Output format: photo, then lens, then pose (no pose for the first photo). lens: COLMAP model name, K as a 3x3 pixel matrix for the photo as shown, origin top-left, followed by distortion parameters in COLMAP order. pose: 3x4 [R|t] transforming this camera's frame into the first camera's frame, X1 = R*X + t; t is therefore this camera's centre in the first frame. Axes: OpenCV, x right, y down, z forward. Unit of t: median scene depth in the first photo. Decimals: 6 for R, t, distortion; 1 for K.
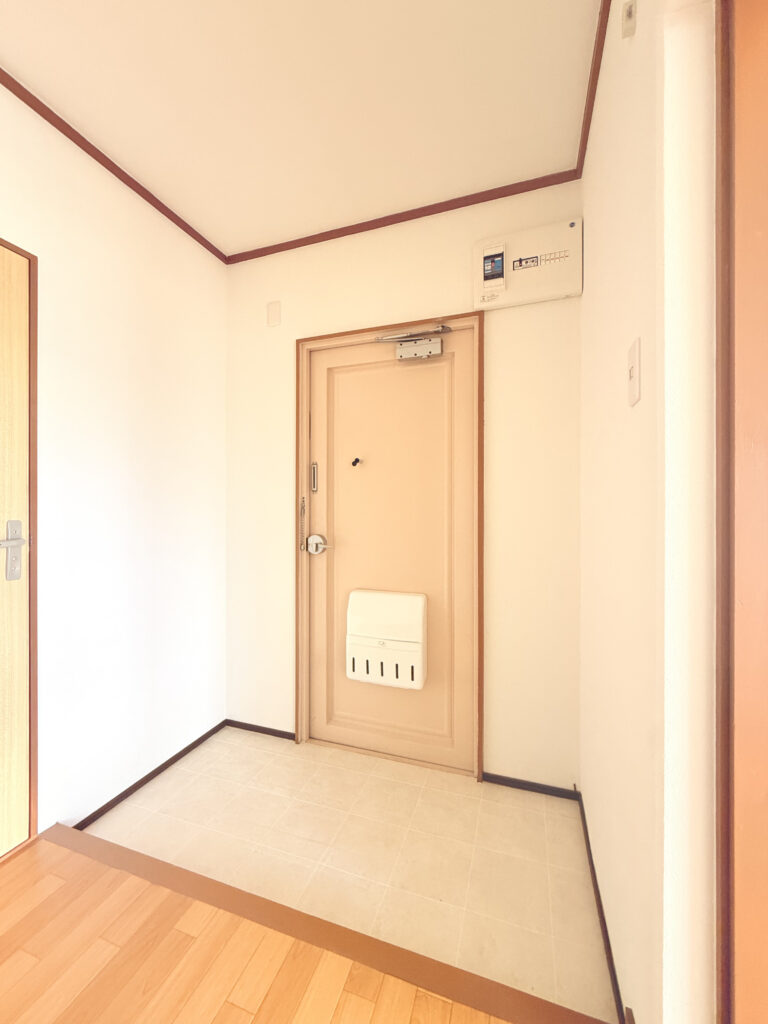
lens RADIAL K [[408.7, 0, 383.0], [0, 408.7, 510.6], [0, 0, 1]] dist [0.002704, -0.000830]
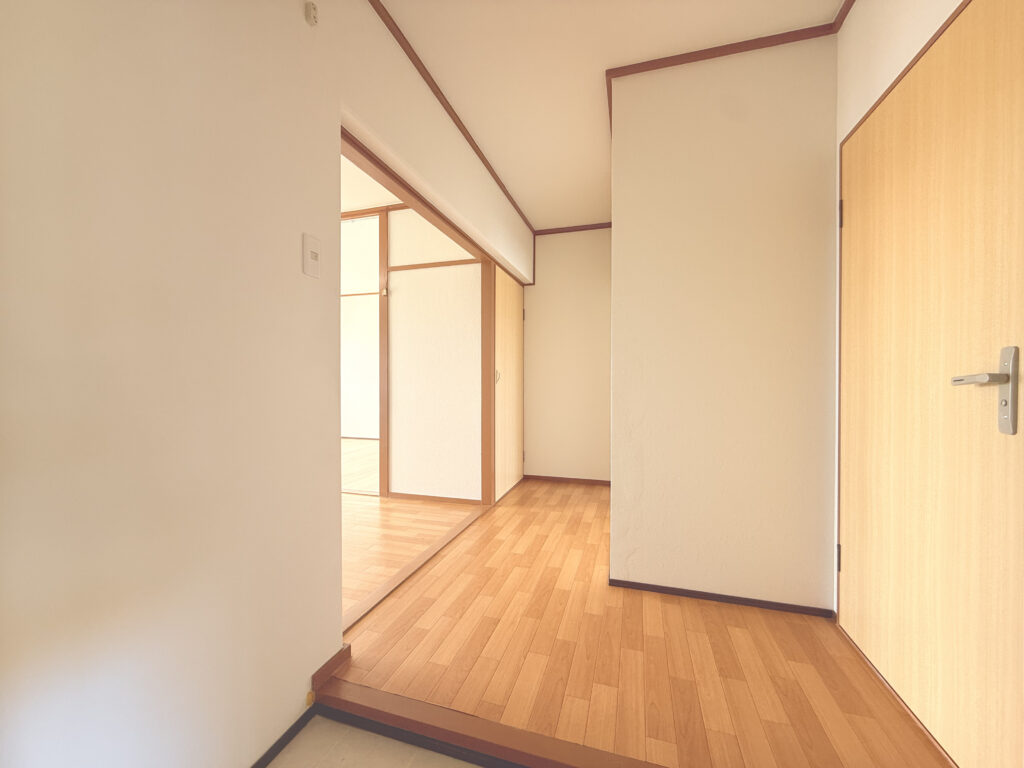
lens RADIAL K [[408.7, 0, 507.1], [0, 408.7, 384.4], [0, 0, 1]] dist [0.002704, -0.000830]
pose [[-0.999728, -0.001529, -0.023291, -0.062488], [-0.001465, 0.999995, -0.002785, 0.118480], [0.023295, -0.002750, -0.999725, 2.121621]]
